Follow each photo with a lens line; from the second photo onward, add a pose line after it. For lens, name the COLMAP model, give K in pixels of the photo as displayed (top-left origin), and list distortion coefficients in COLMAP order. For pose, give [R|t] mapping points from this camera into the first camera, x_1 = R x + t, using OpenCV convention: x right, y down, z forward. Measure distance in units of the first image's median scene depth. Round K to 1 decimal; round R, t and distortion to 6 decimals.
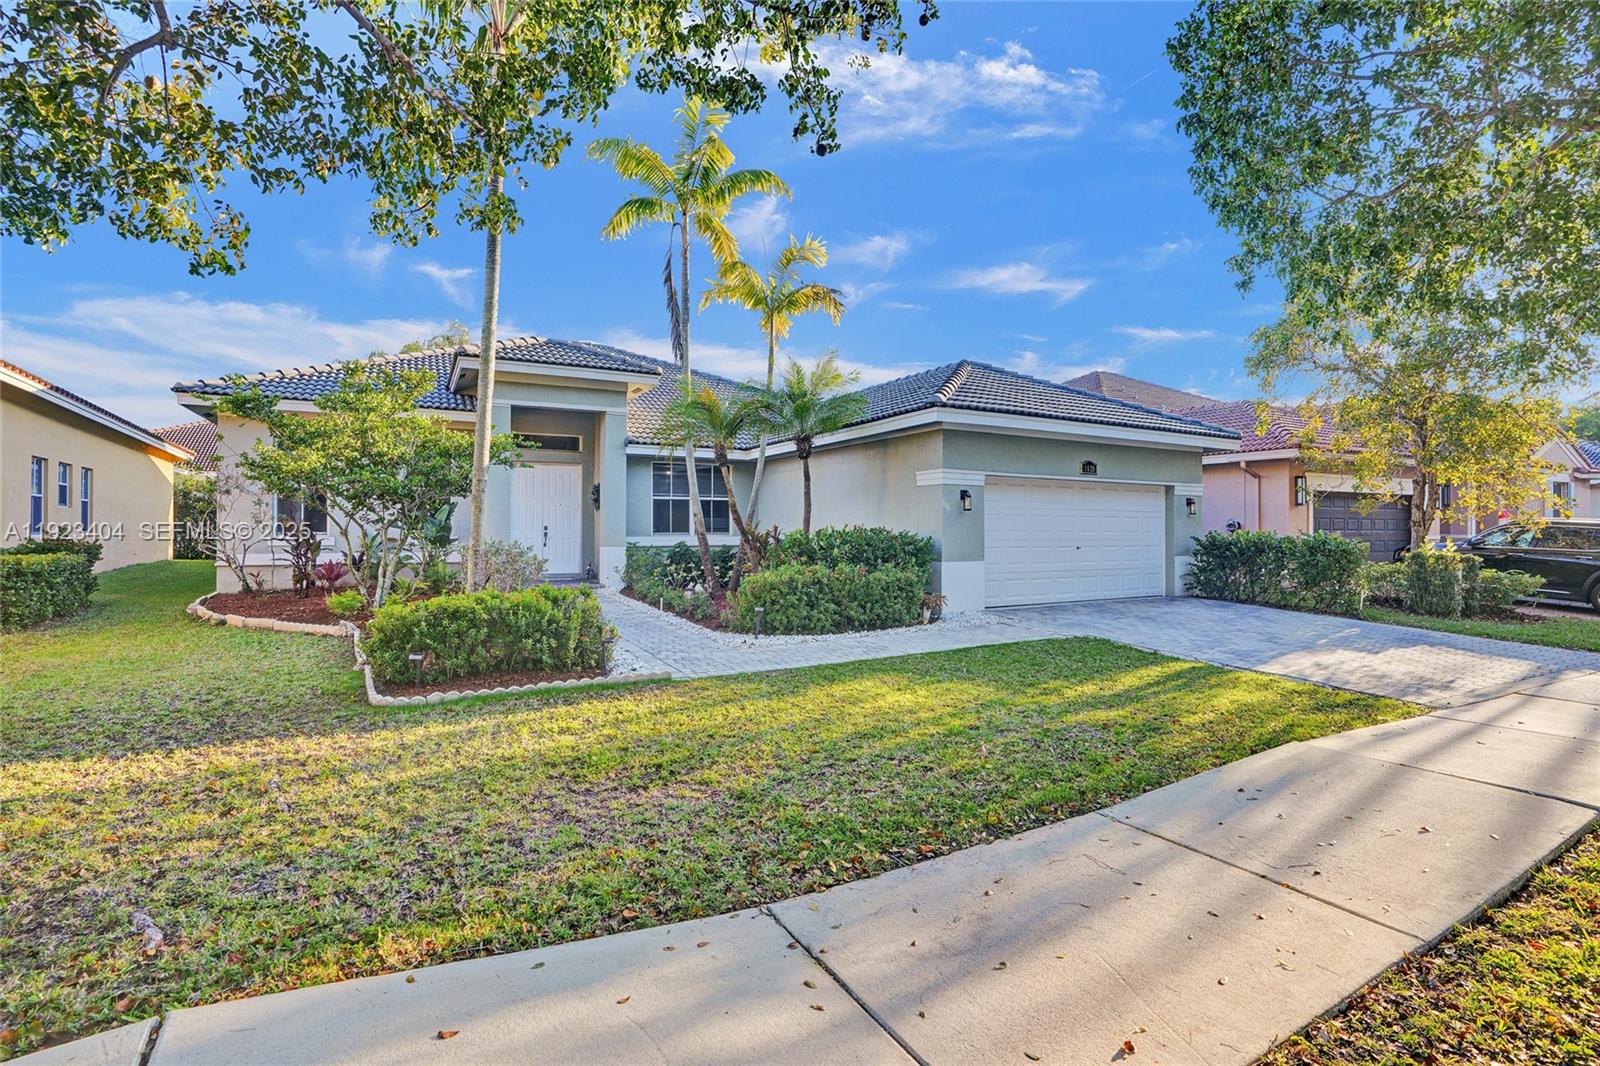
lens RADIAL K [[757.1, 0, 795.3], [0, 757.1, 528.1], [0, 0, 1]] dist [-0.072160, 0.032446]
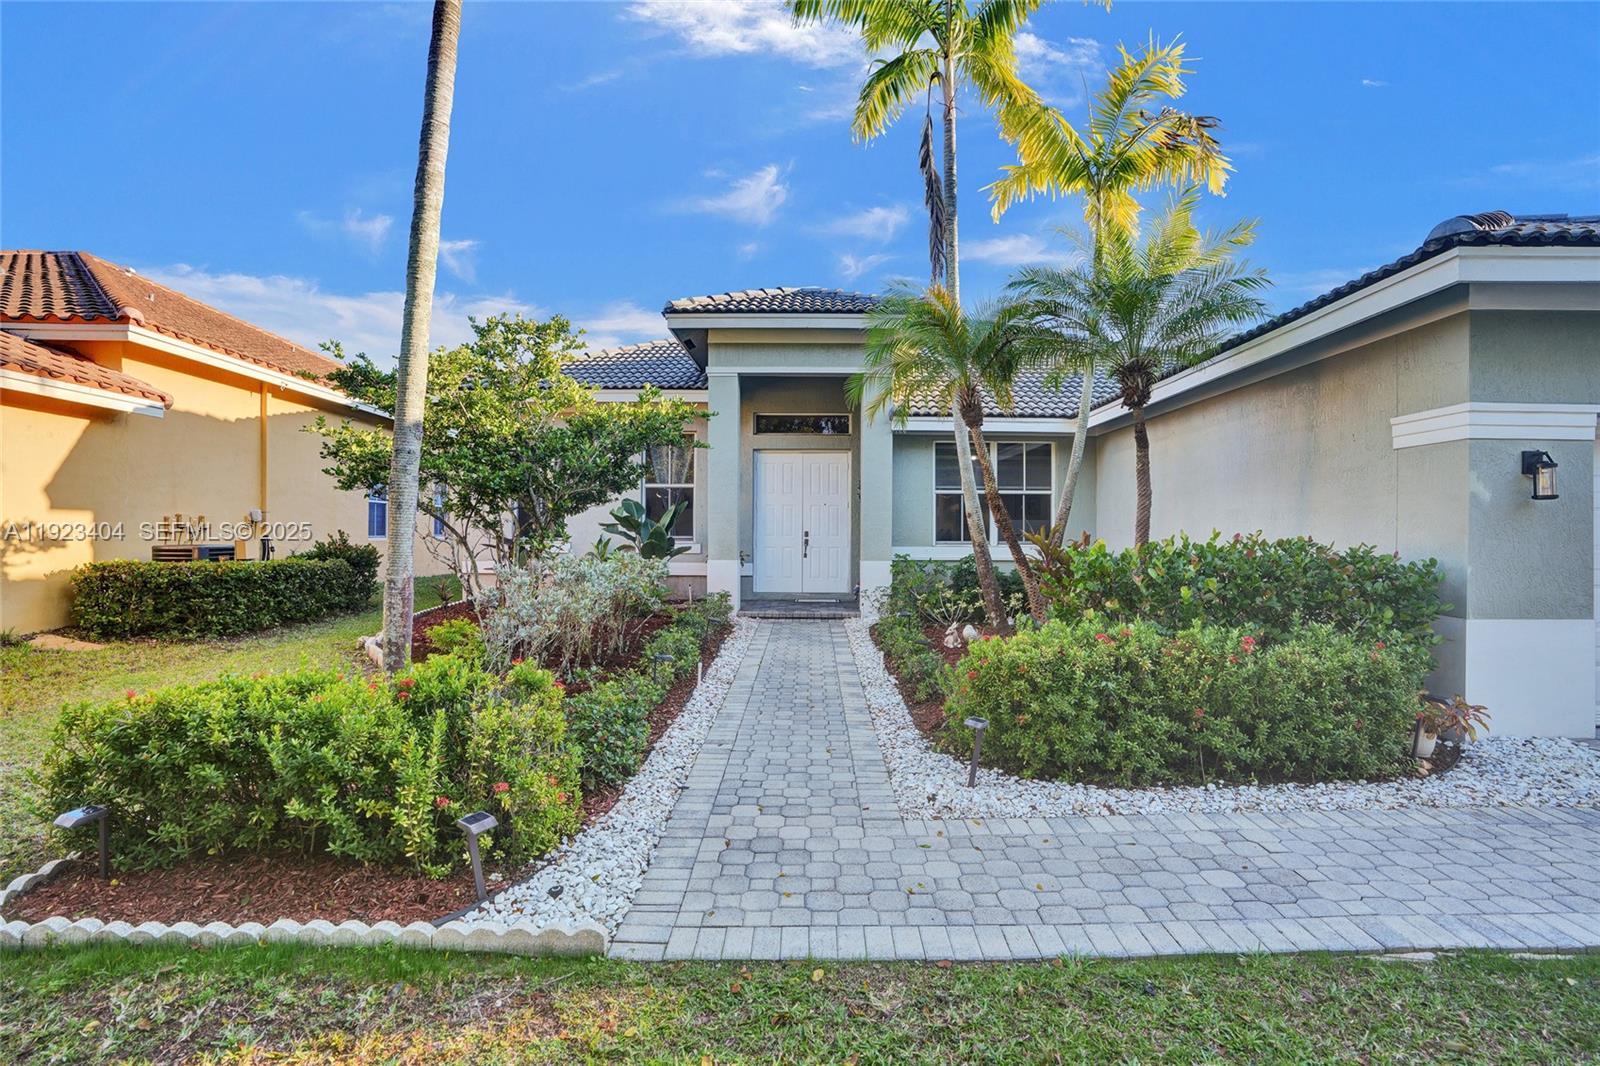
lens RADIAL K [[757.1, 0, 795.3], [0, 757.1, 528.1], [0, 0, 1]] dist [-0.072160, 0.032446]
pose [[0.875982, 0.001178, -0.482342, 0.059877], [-0.003024, 0.999991, -0.003050, -0.005126], [0.482334, 0.004131, 0.875978, 0.462751]]
